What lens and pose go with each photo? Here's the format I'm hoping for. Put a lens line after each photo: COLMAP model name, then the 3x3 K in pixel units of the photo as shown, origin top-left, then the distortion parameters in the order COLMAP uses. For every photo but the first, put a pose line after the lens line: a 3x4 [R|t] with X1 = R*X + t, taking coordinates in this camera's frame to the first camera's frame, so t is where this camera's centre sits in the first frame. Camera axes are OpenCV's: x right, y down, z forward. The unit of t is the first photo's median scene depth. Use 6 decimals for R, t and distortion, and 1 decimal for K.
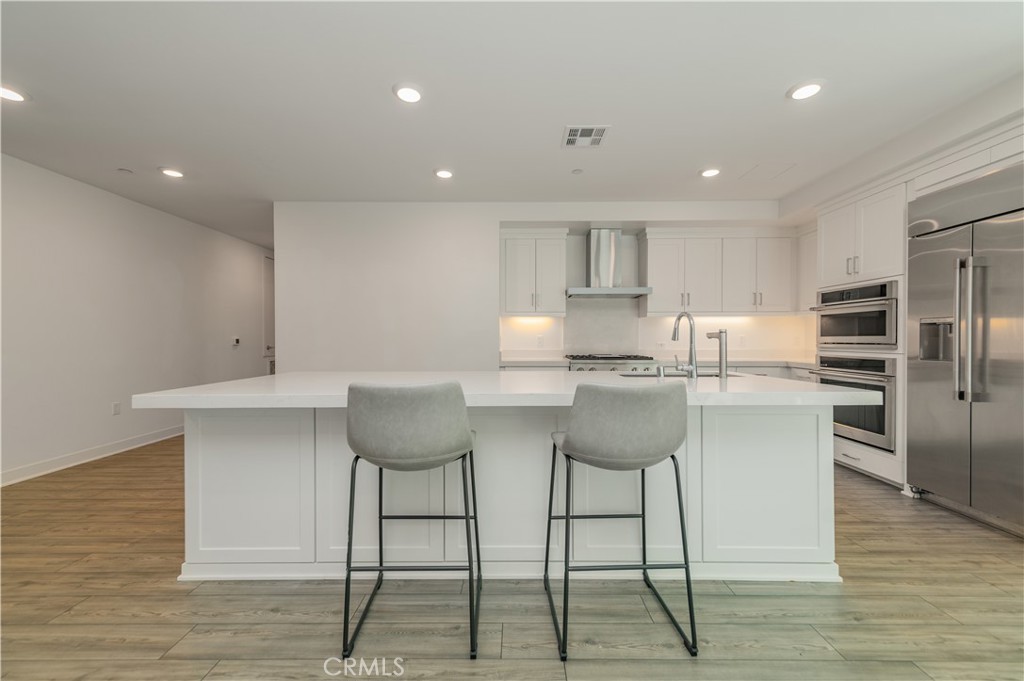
lens RADIAL K [[426.8, 0, 513.3], [0, 426.8, 343.6], [0, 0, 1]] dist [0.007055, -0.000143]
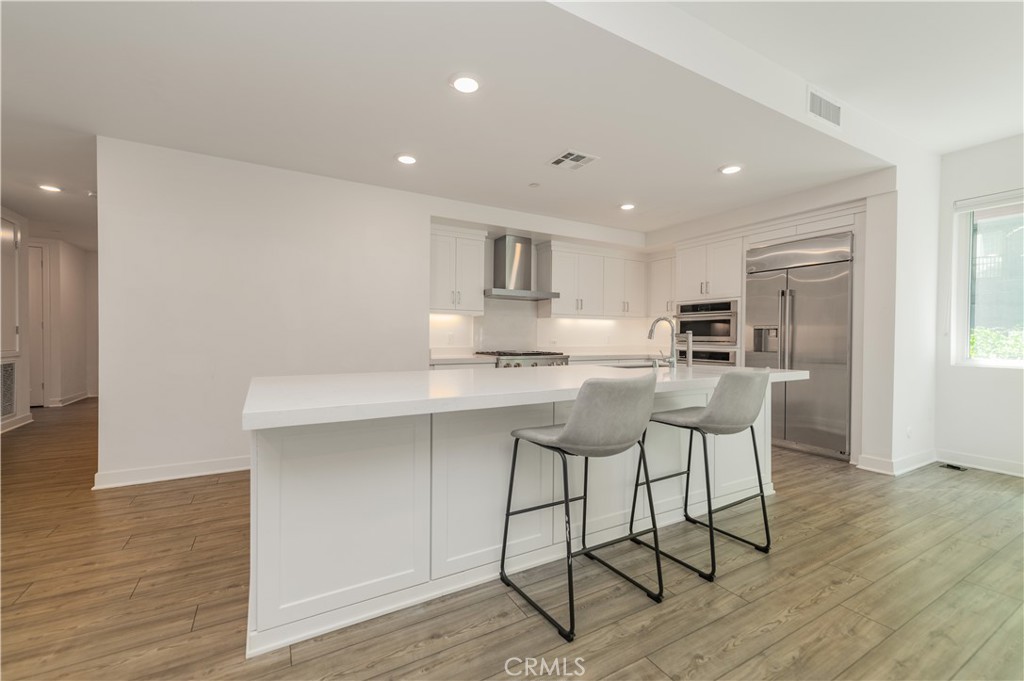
lens RADIAL K [[426.8, 0, 517.1], [0, 426.8, 343.0], [0, 0, 1]] dist [0.007055, -0.000143]
pose [[0.860822, -0.001108, 0.508906, -0.551166], [-0.001893, 0.999984, 0.005381, -0.001731], [-0.508903, -0.005595, 0.860806, 0.087234]]
